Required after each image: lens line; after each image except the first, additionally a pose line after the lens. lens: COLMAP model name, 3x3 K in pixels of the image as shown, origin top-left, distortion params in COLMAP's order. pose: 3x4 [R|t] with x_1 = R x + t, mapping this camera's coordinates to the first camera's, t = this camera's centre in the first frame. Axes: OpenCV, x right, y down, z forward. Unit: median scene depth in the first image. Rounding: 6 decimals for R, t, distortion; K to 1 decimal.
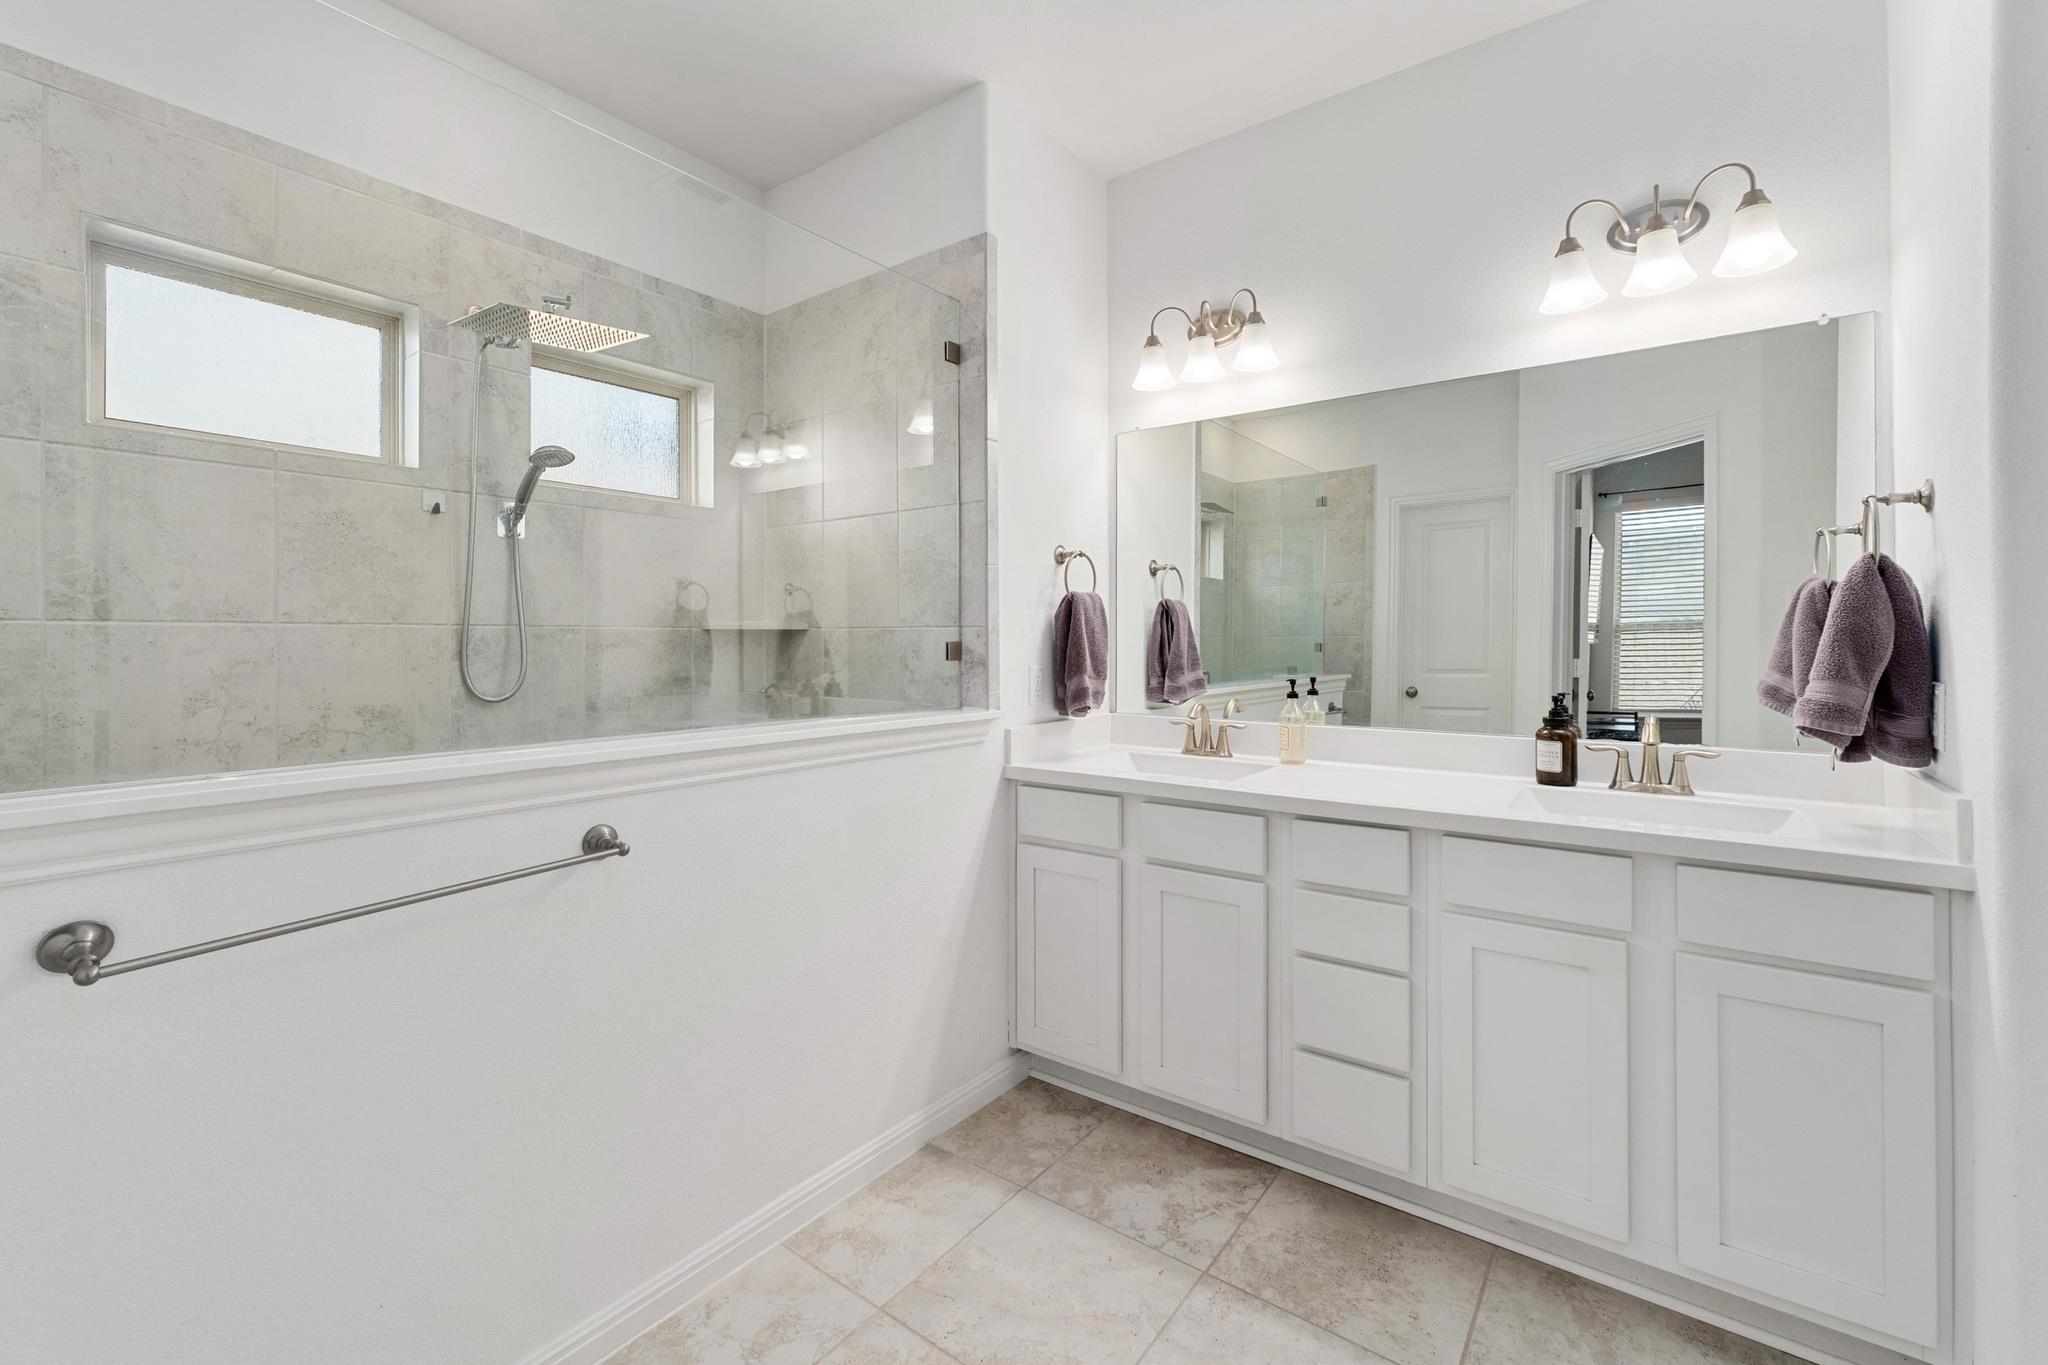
lens RADIAL K [[860.5, 0, 1024.5], [0, 860.5, 663.4], [0, 0, 1]] dist [0.001507, 0.001026]
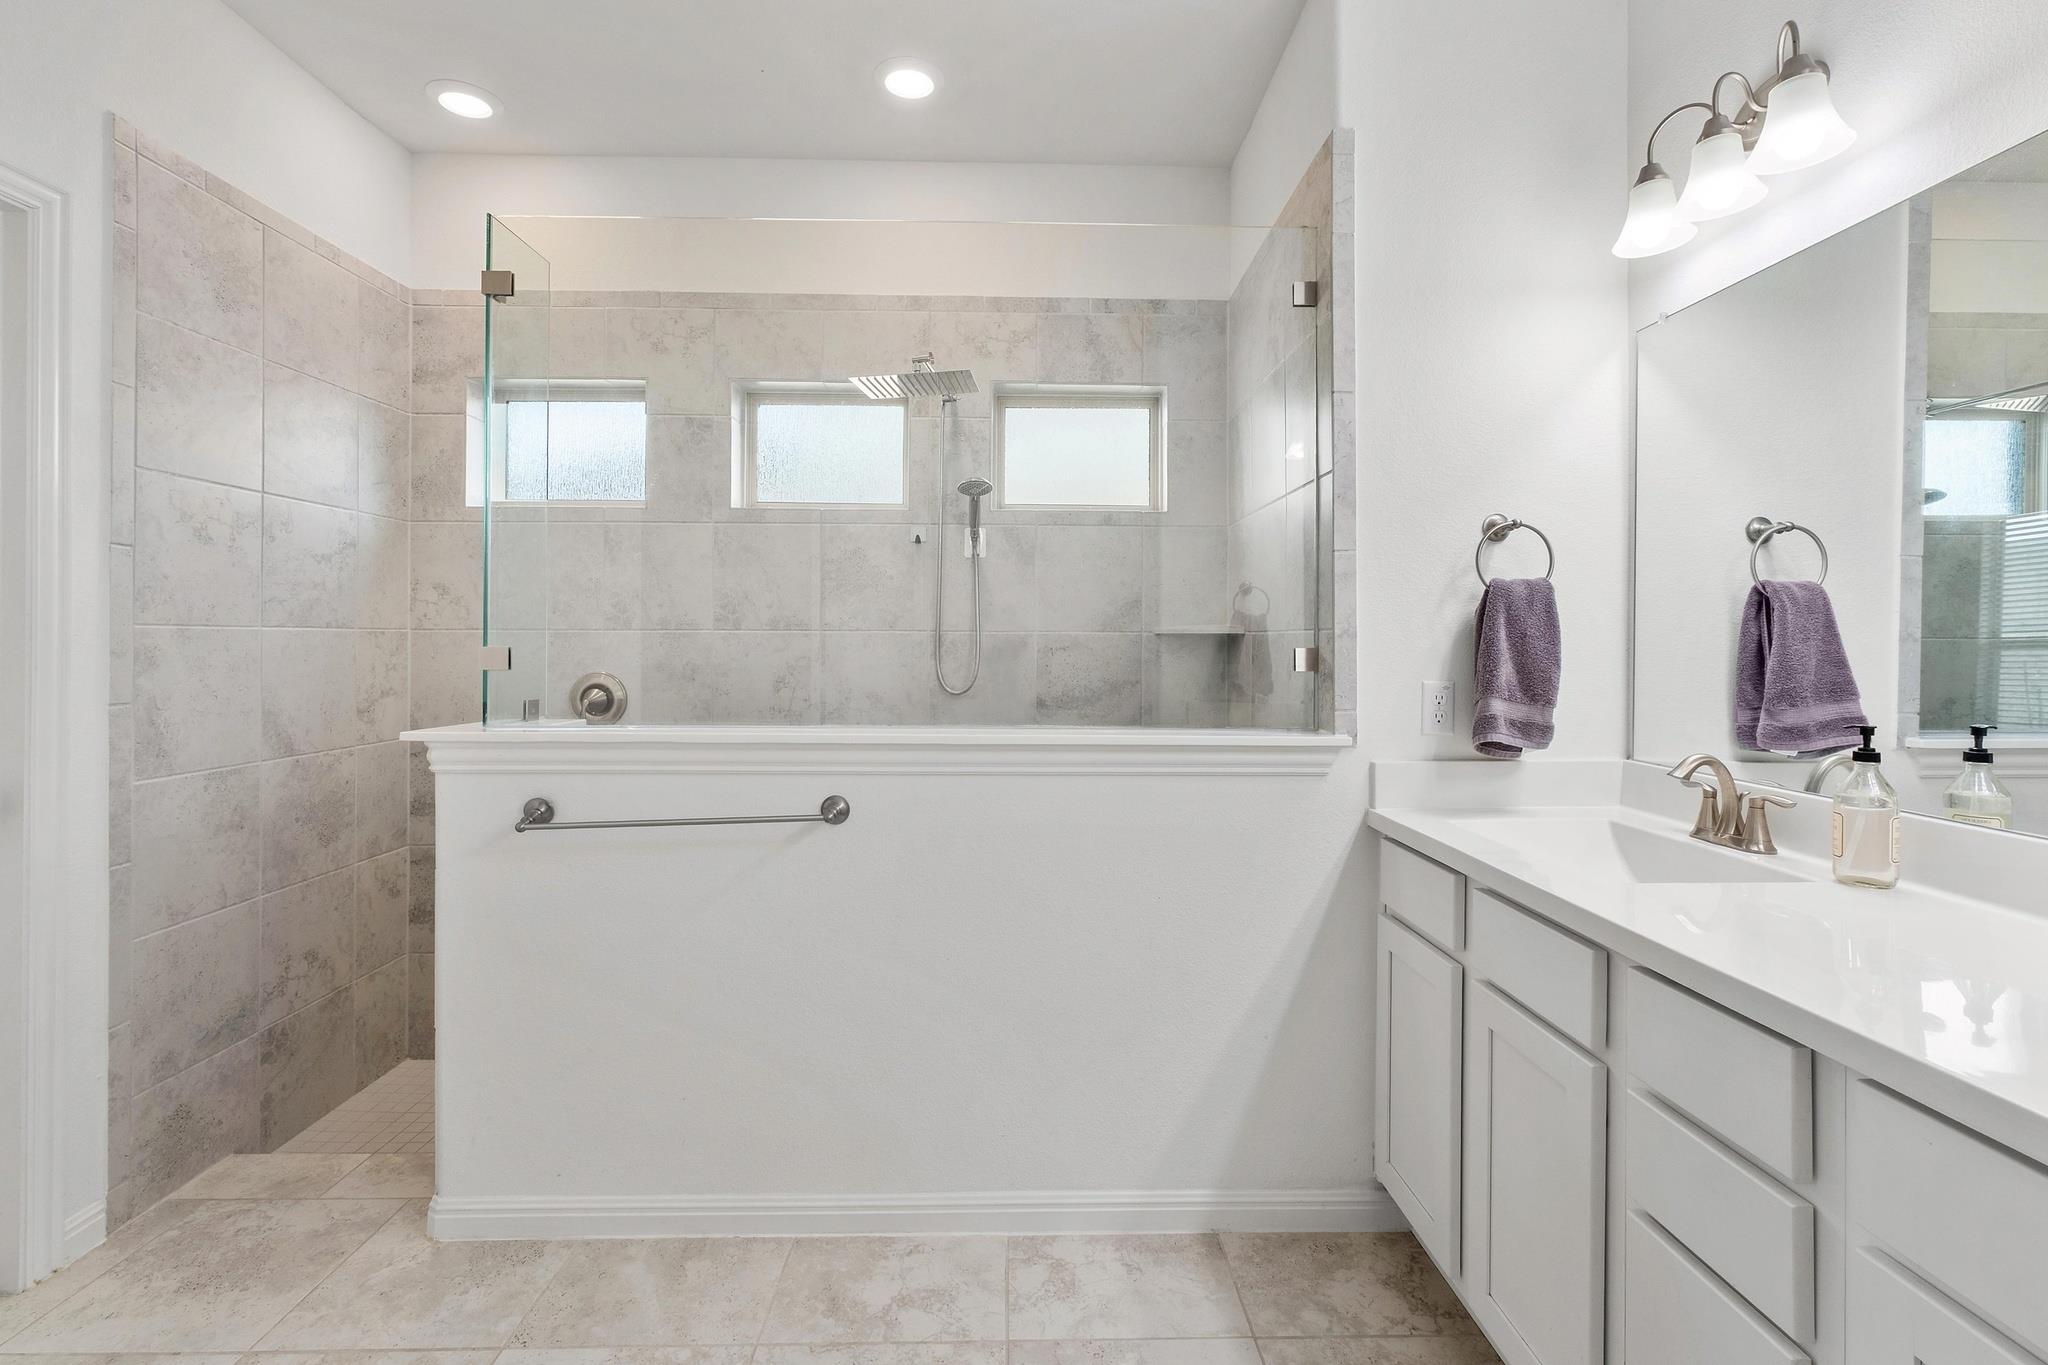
lens RADIAL K [[924.1, 0, 1030.9], [0, 924.1, 664.6], [0, 0, 1]] dist [0.009975, 0.000368]
pose [[0.627298, 0.023966, -0.778411, 0.464749], [-0.026723, 0.999600, 0.009242, -0.011381], [0.778321, 0.015004, 0.627687, 0.260825]]
